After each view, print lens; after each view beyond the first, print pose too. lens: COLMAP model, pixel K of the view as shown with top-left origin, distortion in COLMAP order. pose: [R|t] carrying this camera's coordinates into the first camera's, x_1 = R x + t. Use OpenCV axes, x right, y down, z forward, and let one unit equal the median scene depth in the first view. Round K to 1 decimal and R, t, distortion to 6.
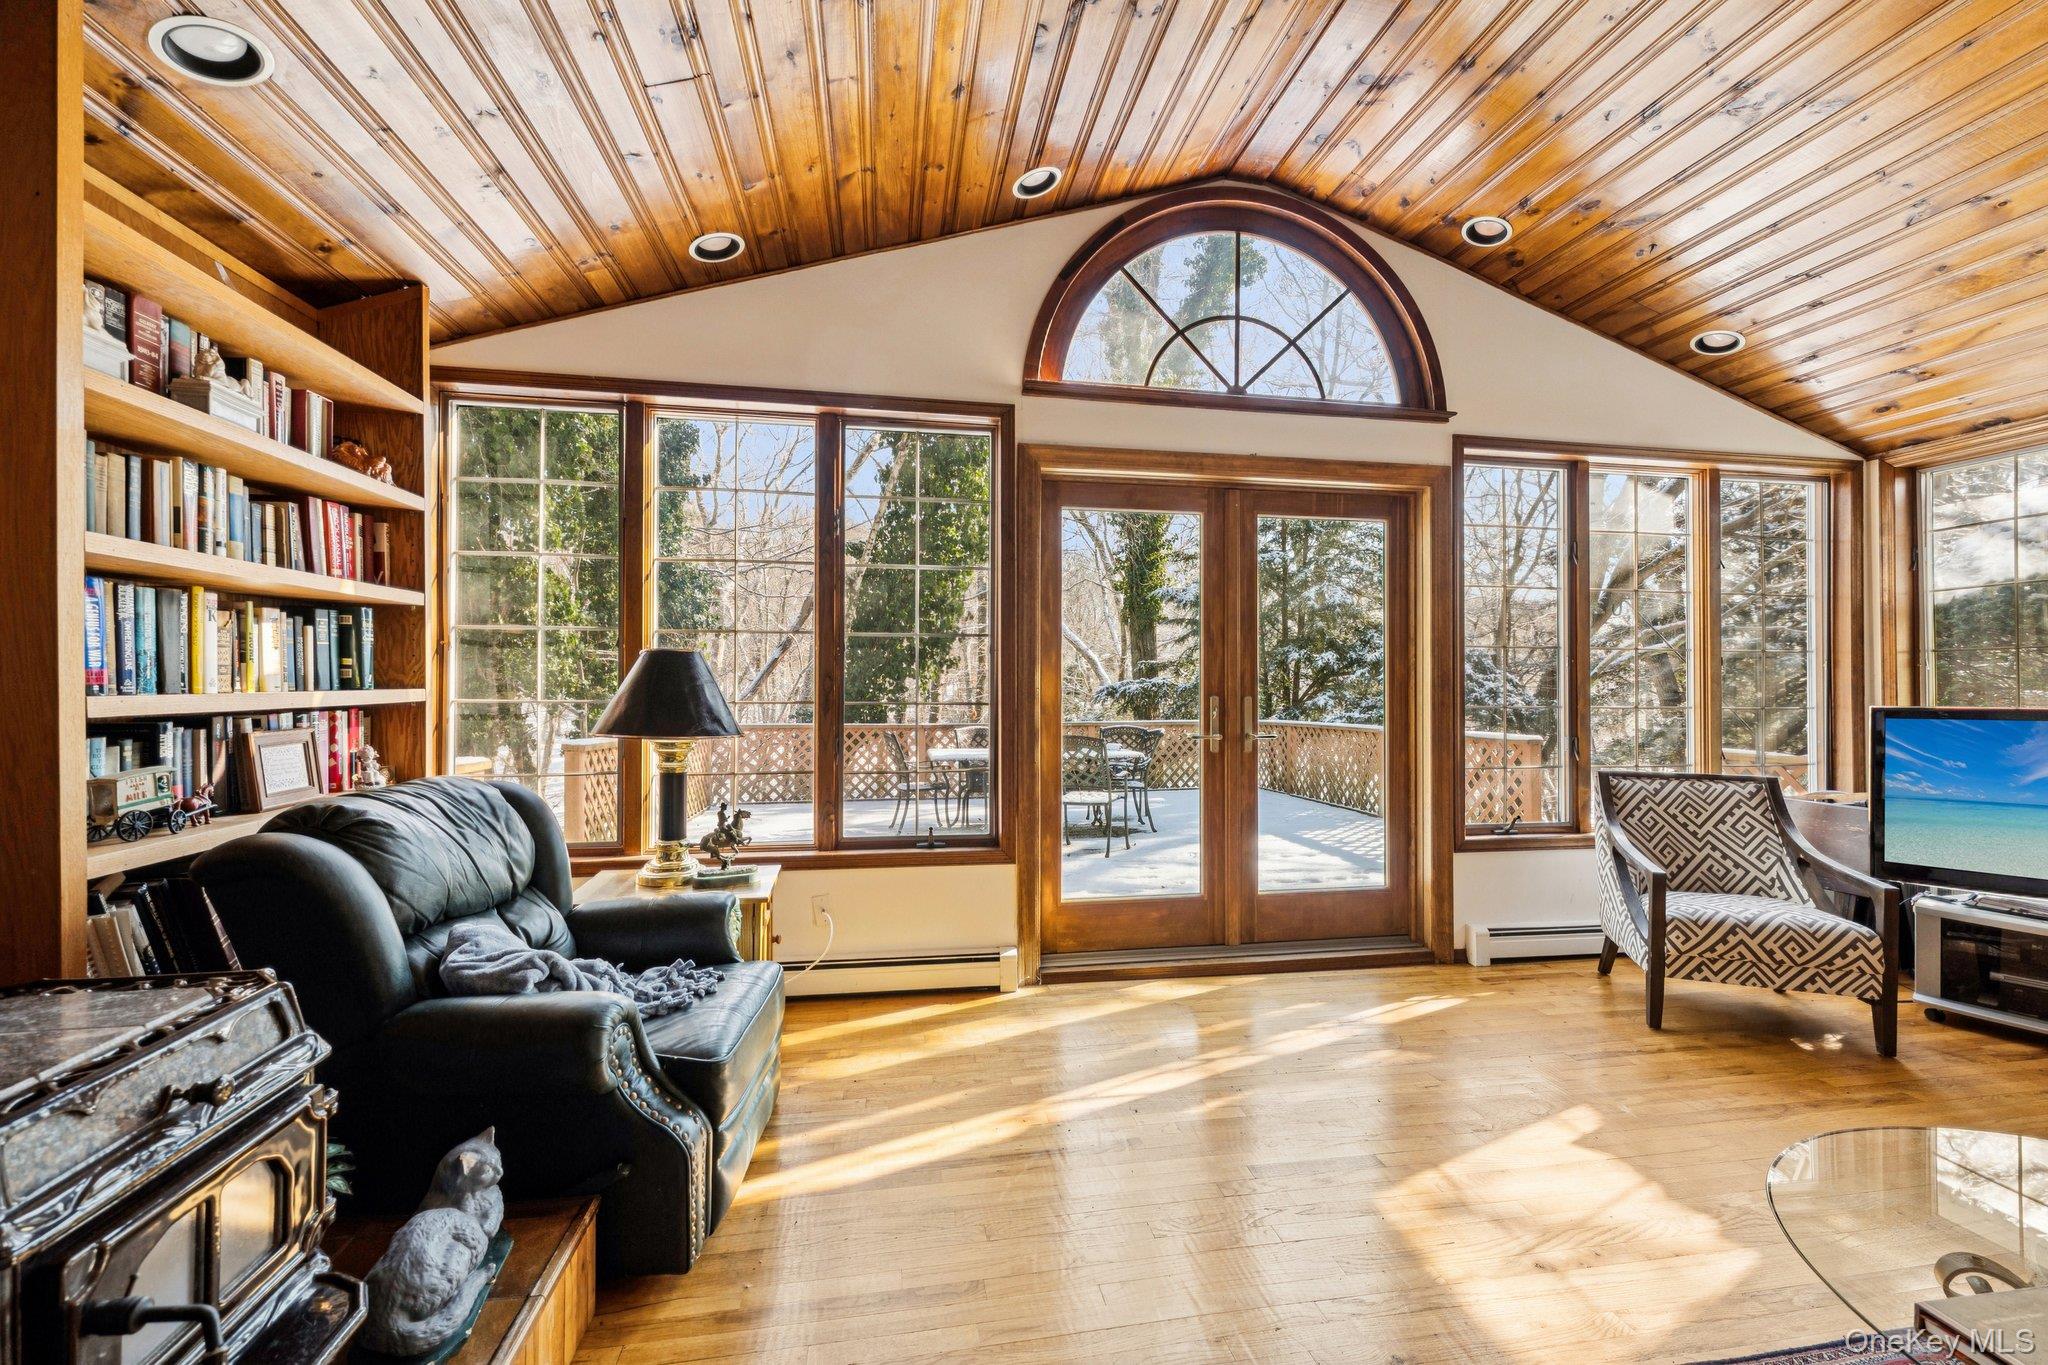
lens RADIAL K [[831.6, 0, 1017.1], [0, 831.6, 676.8], [0, 0, 1]] dist [0.000648, 0.000039]
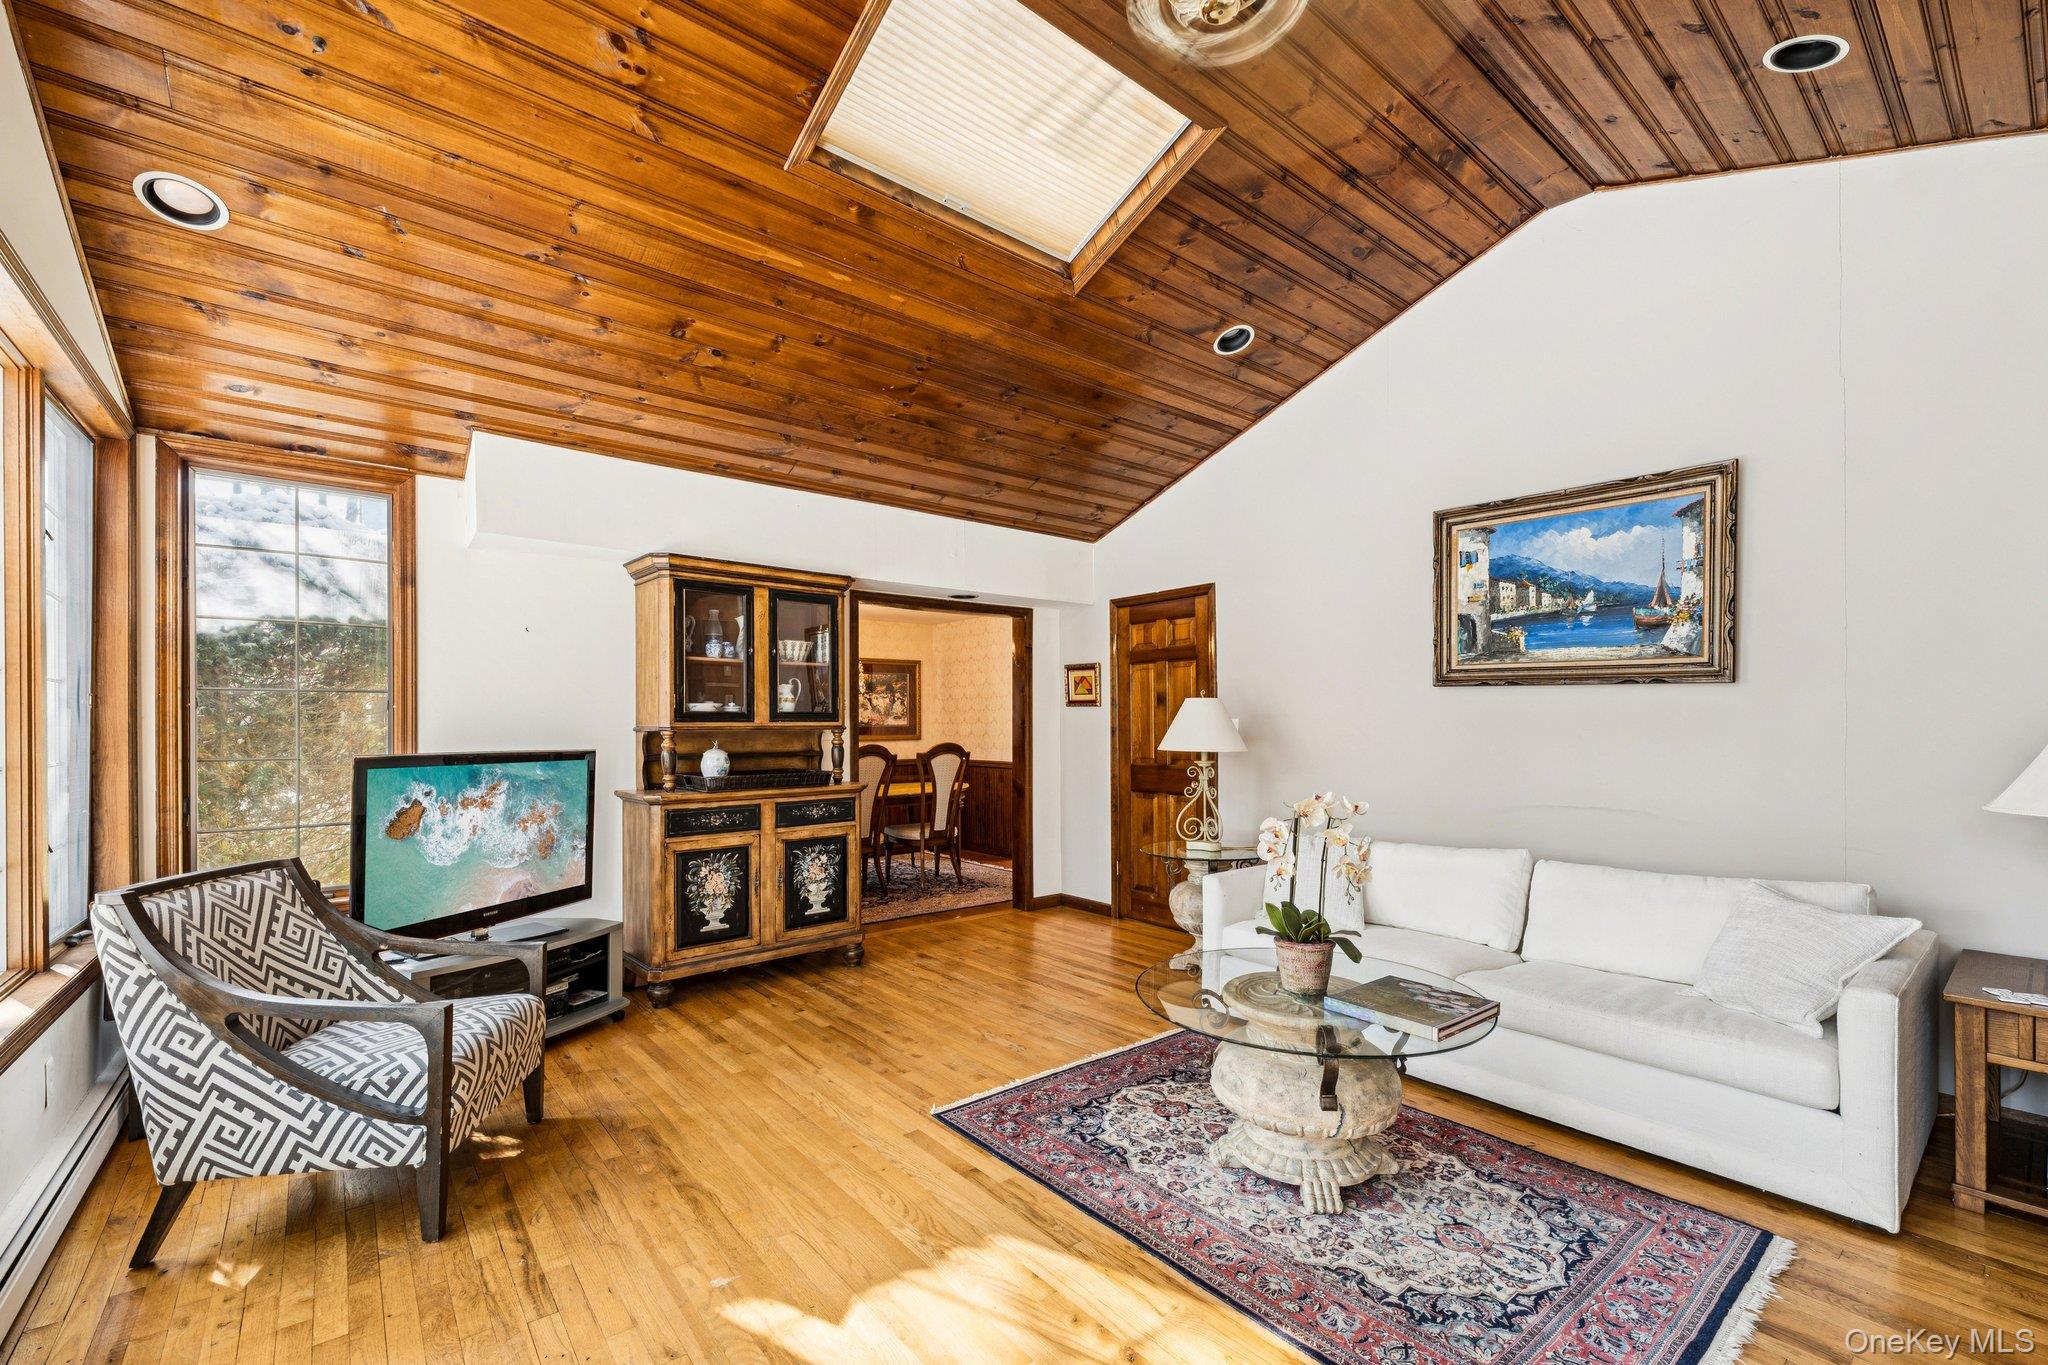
lens RADIAL K [[848.8, 0, 1061.4], [0, 848.8, 729.9], [0, 0, 1]] dist [0.000460, 0.000023]
pose [[-0.507823, -0.002101, 0.861459, -0.079306], [-0.010292, 0.999940, -0.003628, 0.004273], [-0.861400, -0.010708, -0.507814, 0.811069]]
